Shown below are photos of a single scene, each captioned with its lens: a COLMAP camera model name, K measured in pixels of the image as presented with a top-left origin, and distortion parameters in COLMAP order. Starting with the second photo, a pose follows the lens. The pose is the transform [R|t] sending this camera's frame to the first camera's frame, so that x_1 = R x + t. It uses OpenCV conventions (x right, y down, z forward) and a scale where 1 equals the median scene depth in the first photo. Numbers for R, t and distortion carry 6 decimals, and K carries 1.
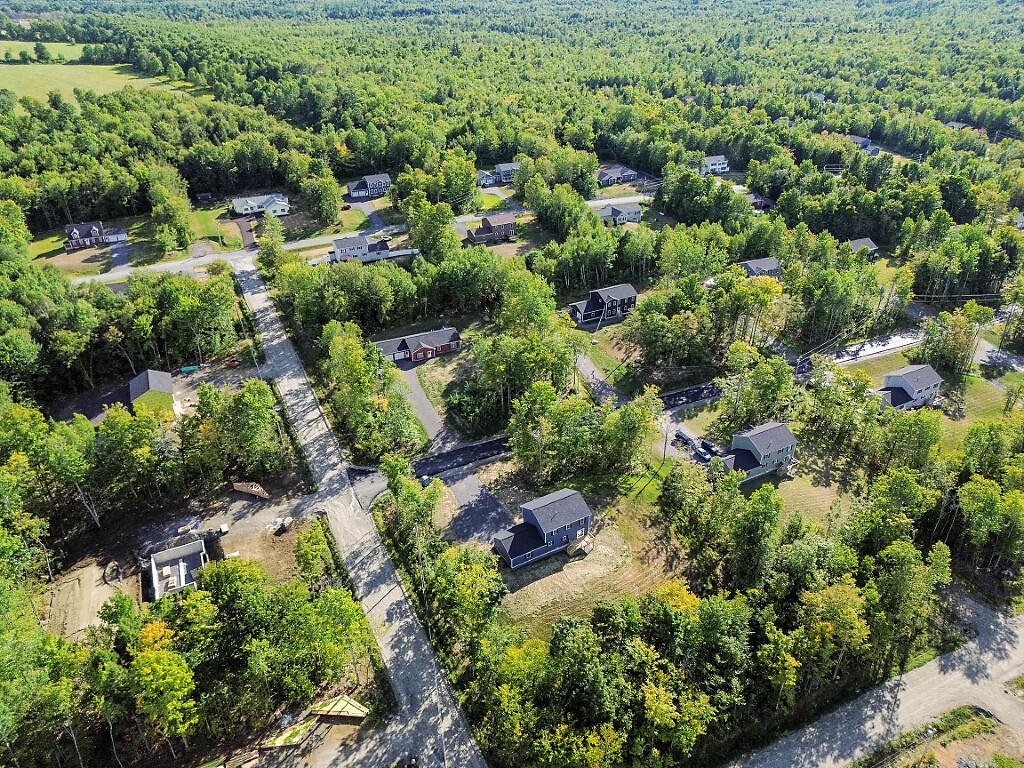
lens RADIAL K [[722.6, 0, 514.3], [0, 722.6, 379.9], [0, 0, 1]] dist [0.038090, -0.000131]
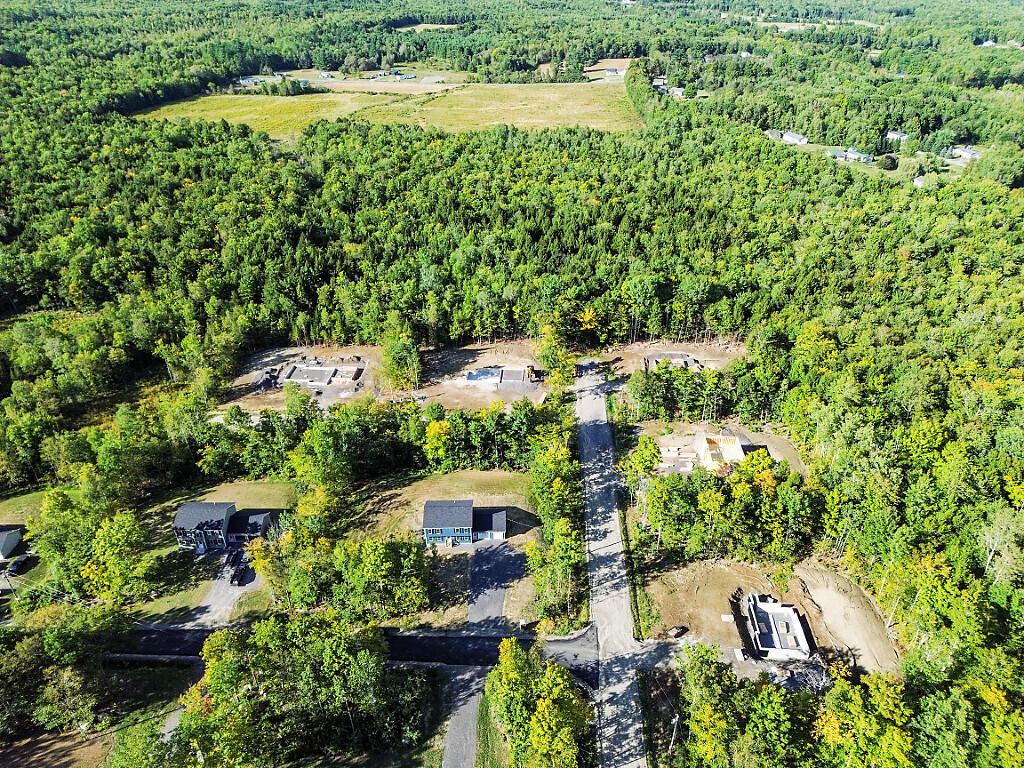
lens RADIAL K [[722.6, 0, 514.3], [0, 722.6, 379.9], [0, 0, 1]] dist [0.038090, -0.000131]
pose [[-0.872111, -0.246683, 0.422575, -0.471438], [0.248065, 0.521506, 0.816392, -0.854469], [-0.421765, 0.816811, -0.393618, 1.245699]]
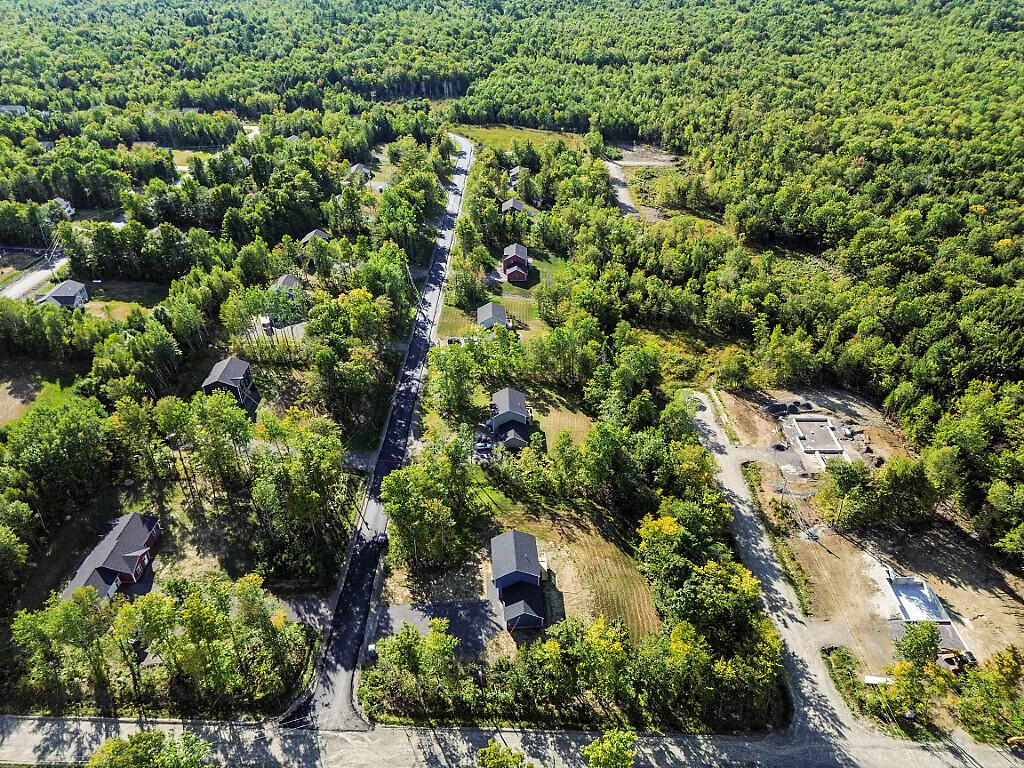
lens RADIAL K [[722.6, 0, 514.3], [0, 722.6, 379.9], [0, 0, 1]] dist [0.038090, -0.000131]
pose [[0.449939, -0.481440, 0.752177, -0.597059], [0.457748, 0.847522, 0.268650, -0.311216], [-0.766826, 0.223431, 0.601712, 0.331326]]
